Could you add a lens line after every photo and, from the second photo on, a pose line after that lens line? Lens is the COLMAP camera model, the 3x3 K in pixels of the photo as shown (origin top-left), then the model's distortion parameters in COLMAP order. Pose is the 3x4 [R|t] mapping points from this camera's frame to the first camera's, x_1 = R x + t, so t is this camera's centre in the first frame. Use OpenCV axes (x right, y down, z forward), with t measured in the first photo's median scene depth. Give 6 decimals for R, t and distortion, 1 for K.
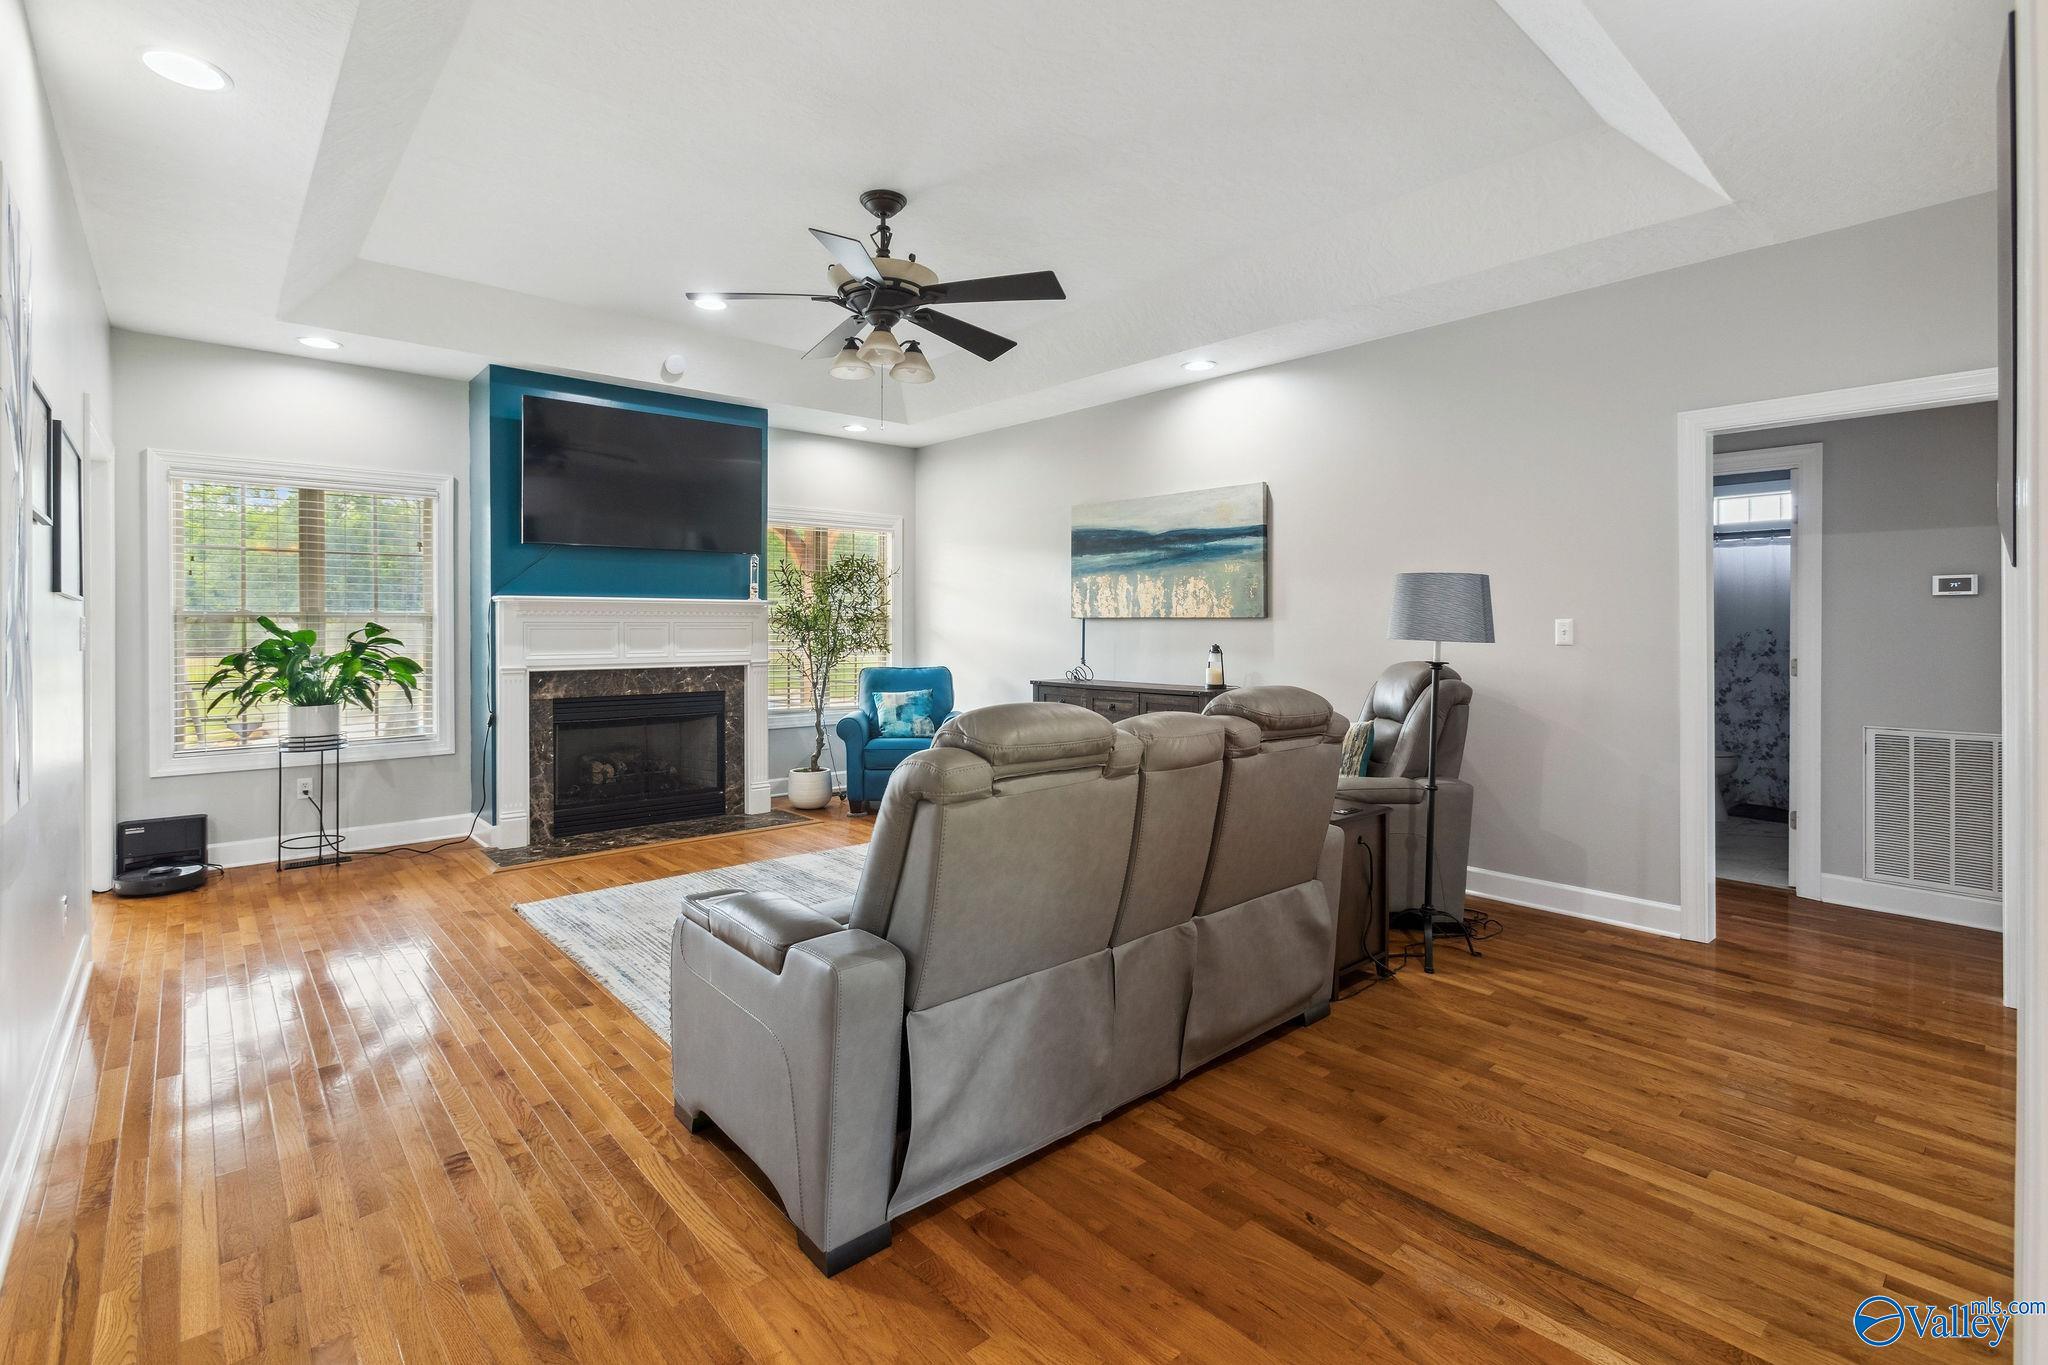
lens RADIAL K [[940.9, 0, 1013.0], [0, 940.9, 609.6], [0, 0, 1]] dist [-0.001743, 0.001030]
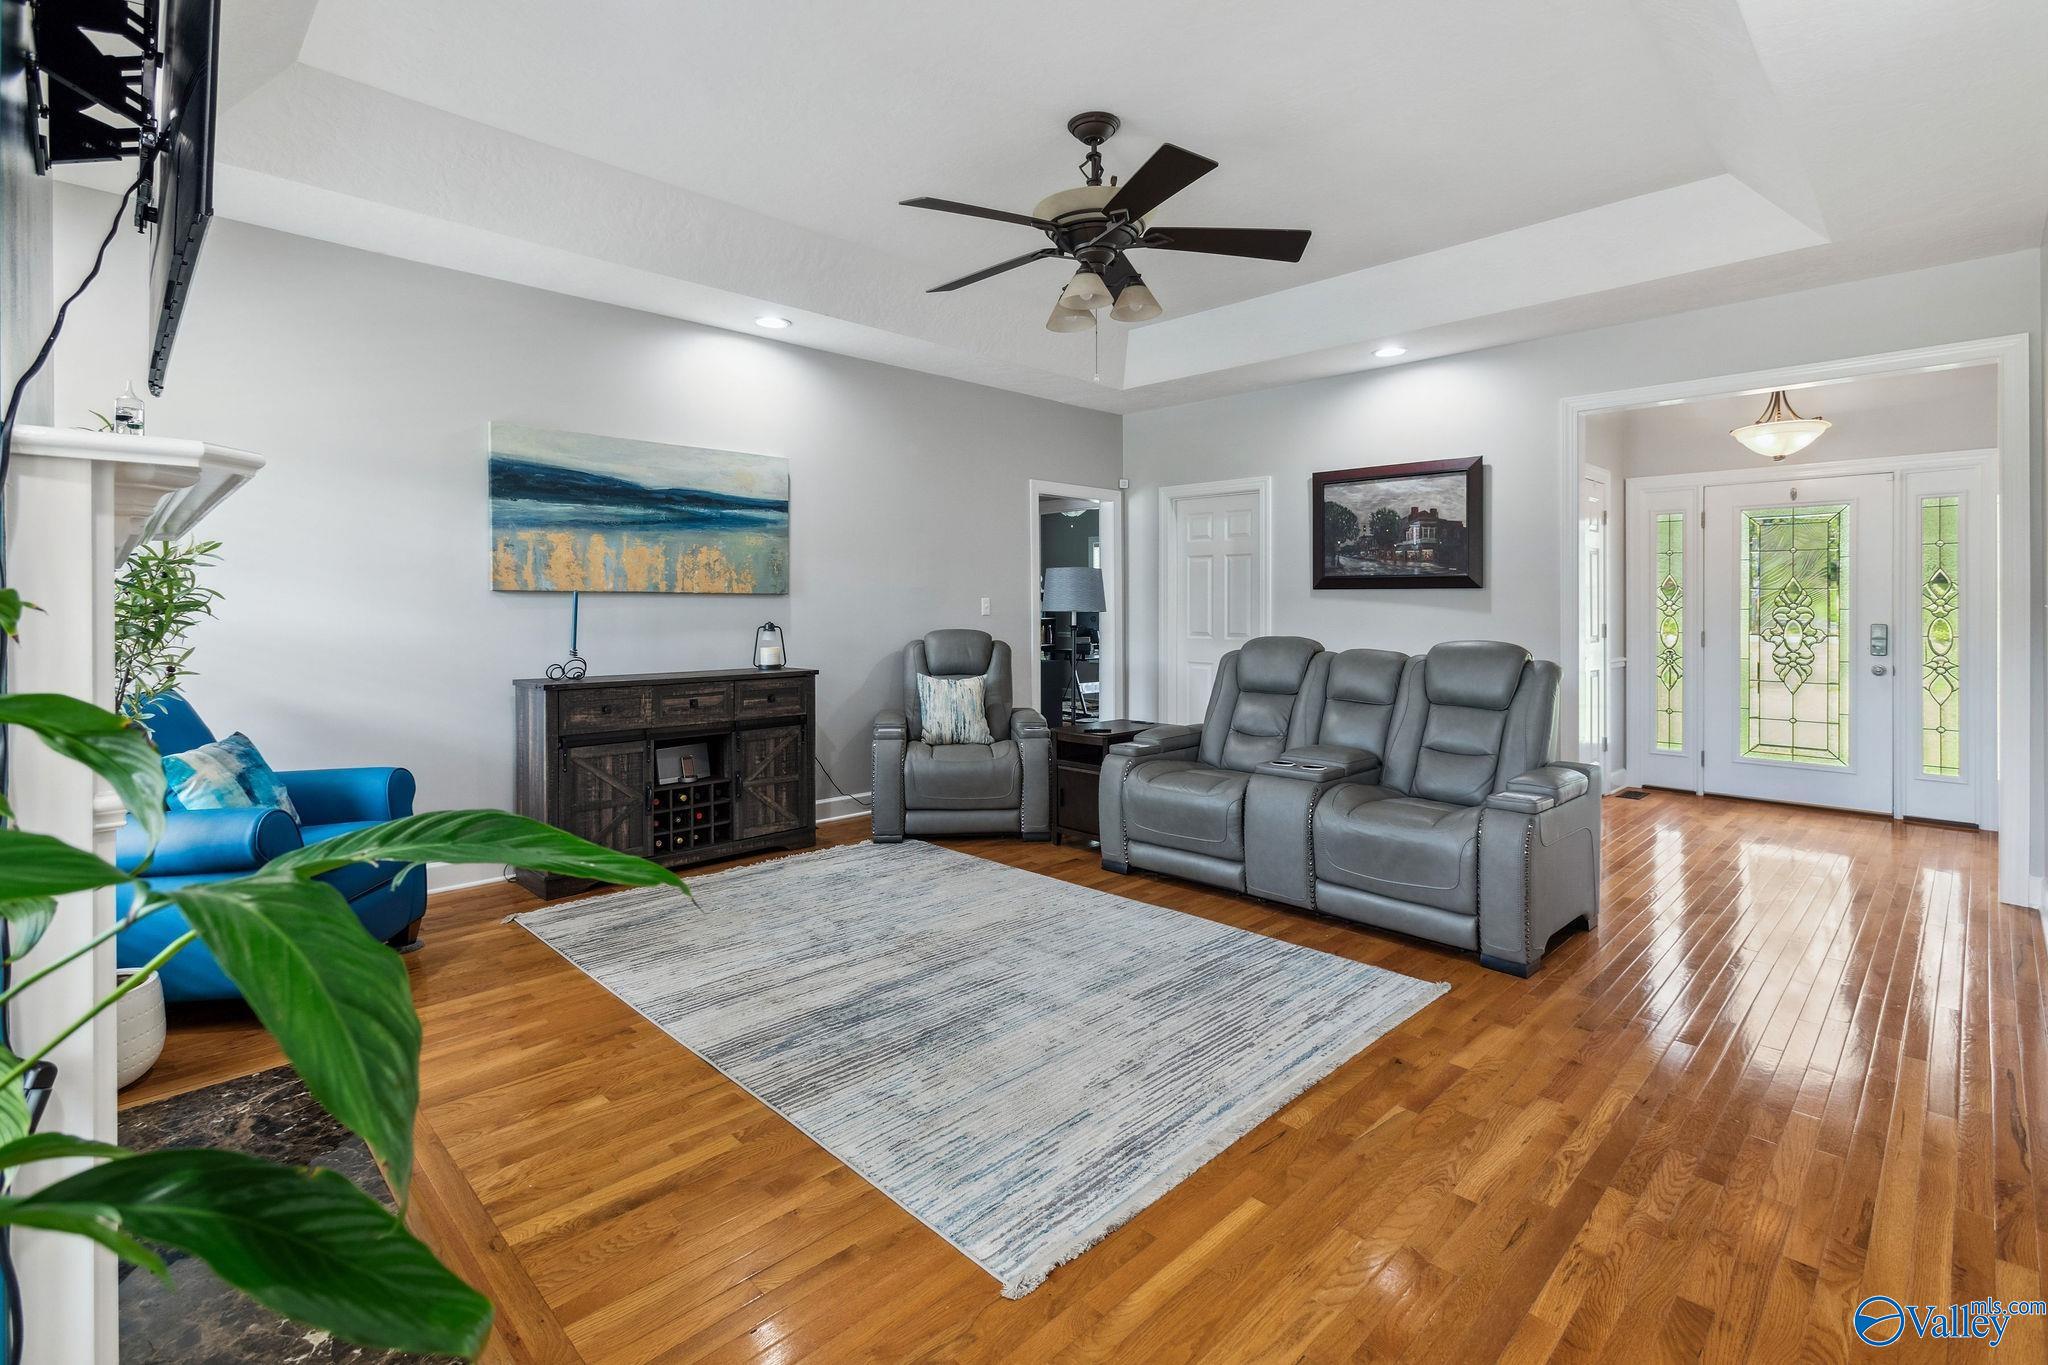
lens RADIAL K [[940.9, 0, 1013.0], [0, 940.9, 609.6], [0, 0, 1]] dist [-0.001743, 0.001030]
pose [[-0.049048, -0.000811, 0.998796, -0.779097], [-0.007090, 0.999975, 0.000464, 0.024306], [-0.998771, -0.007058, -0.049053, 0.846194]]
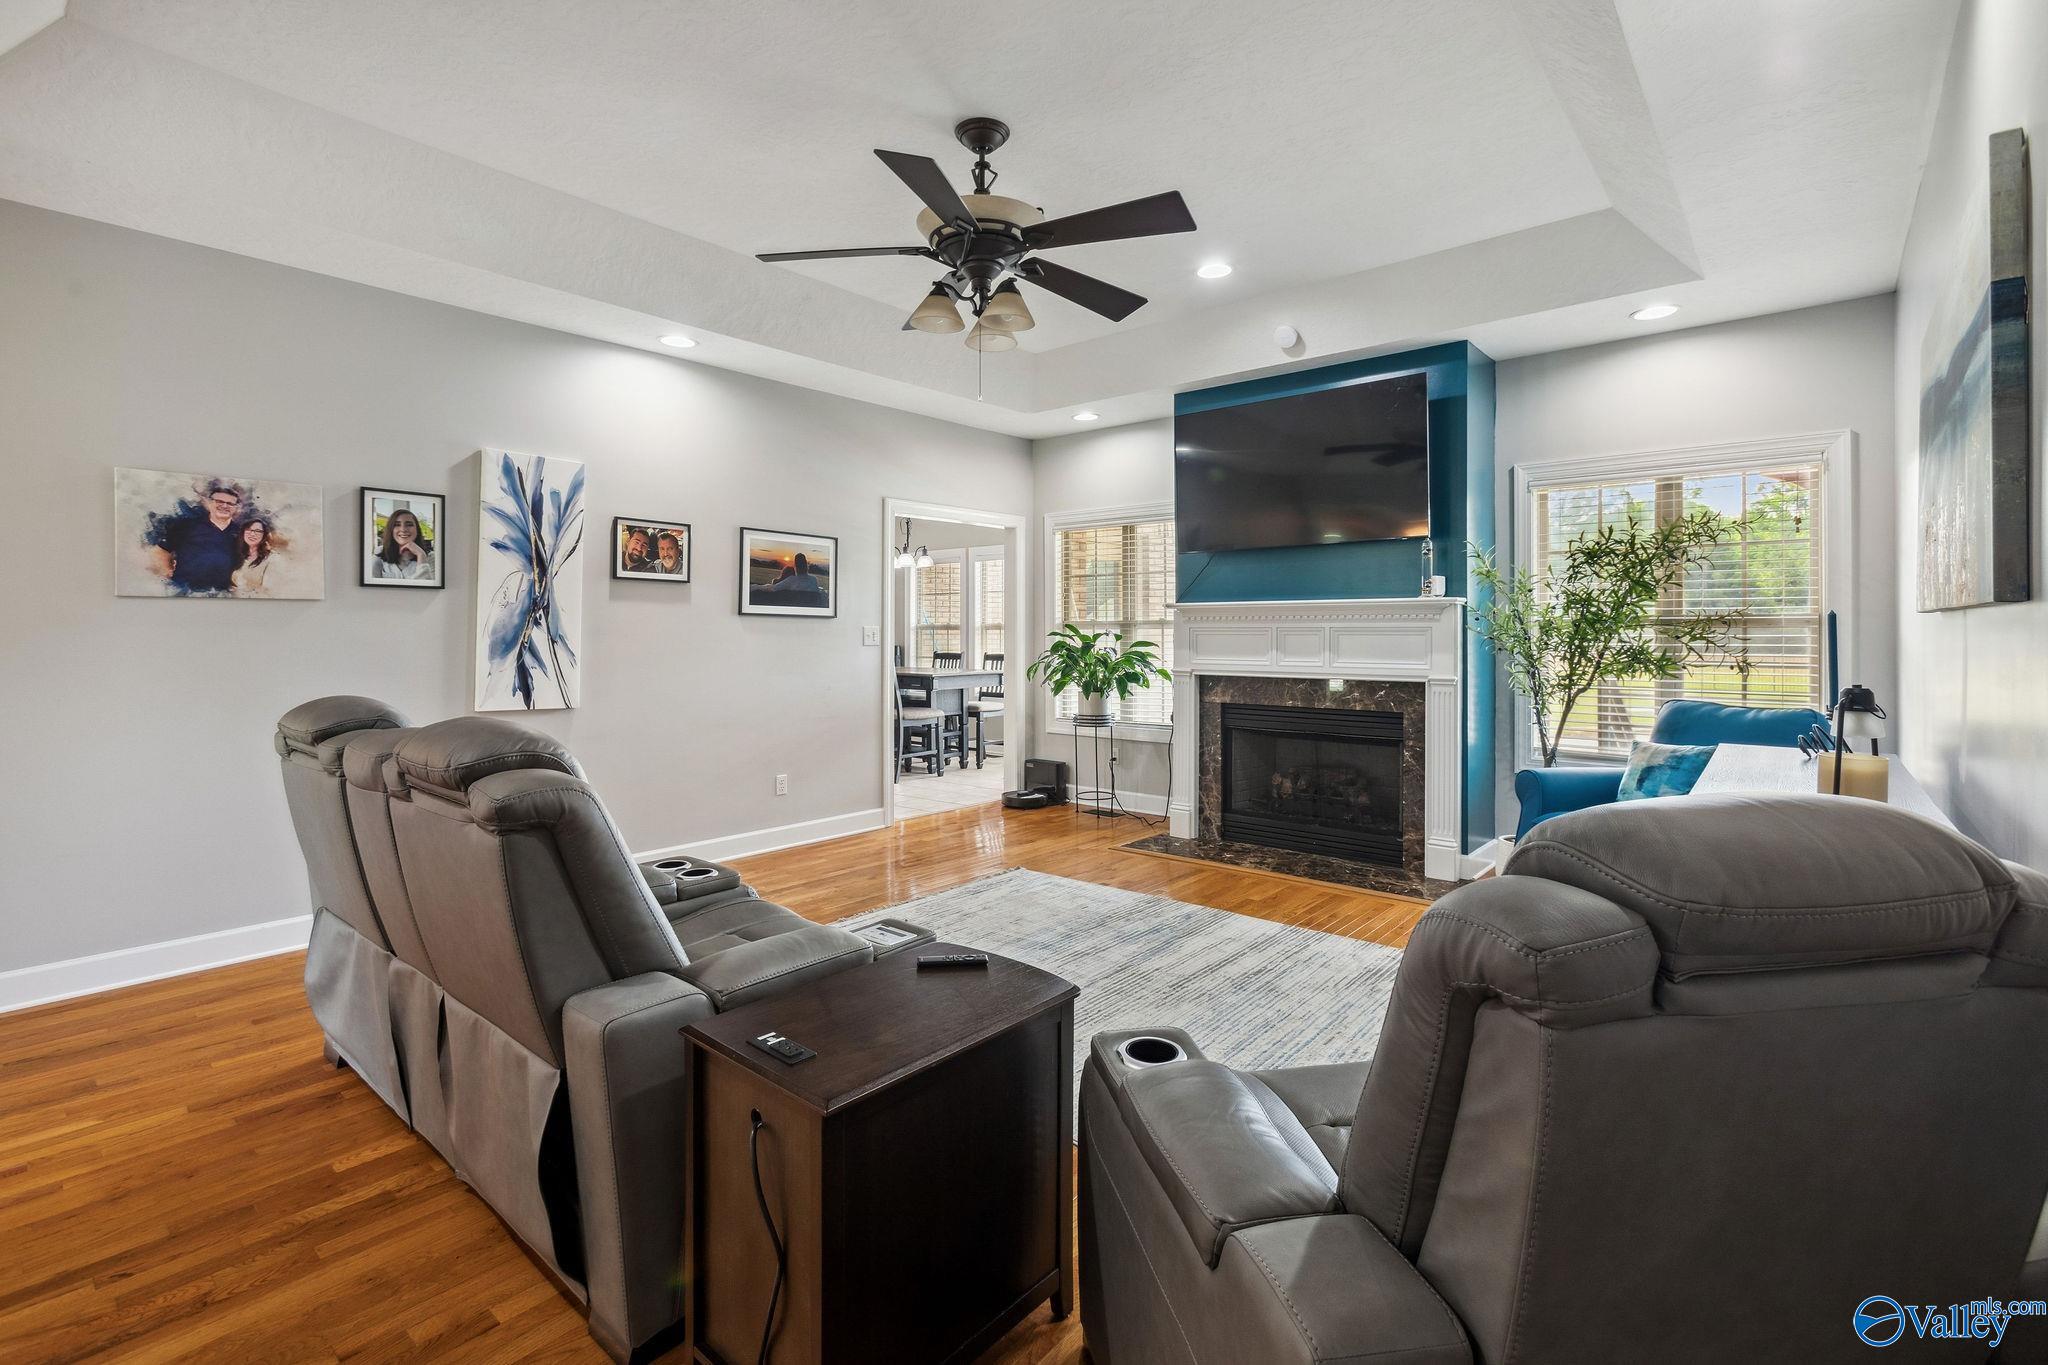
lens RADIAL K [[940.9, 0, 1013.0], [0, 940.9, 609.6], [0, 0, 1]] dist [-0.001743, 0.001030]
pose [[0.135992, -0.025537, -0.990381, 0.535013], [0.015599, 0.999599, -0.023632, 0.015162], [0.990587, -0.012235, 0.136336, 0.687775]]
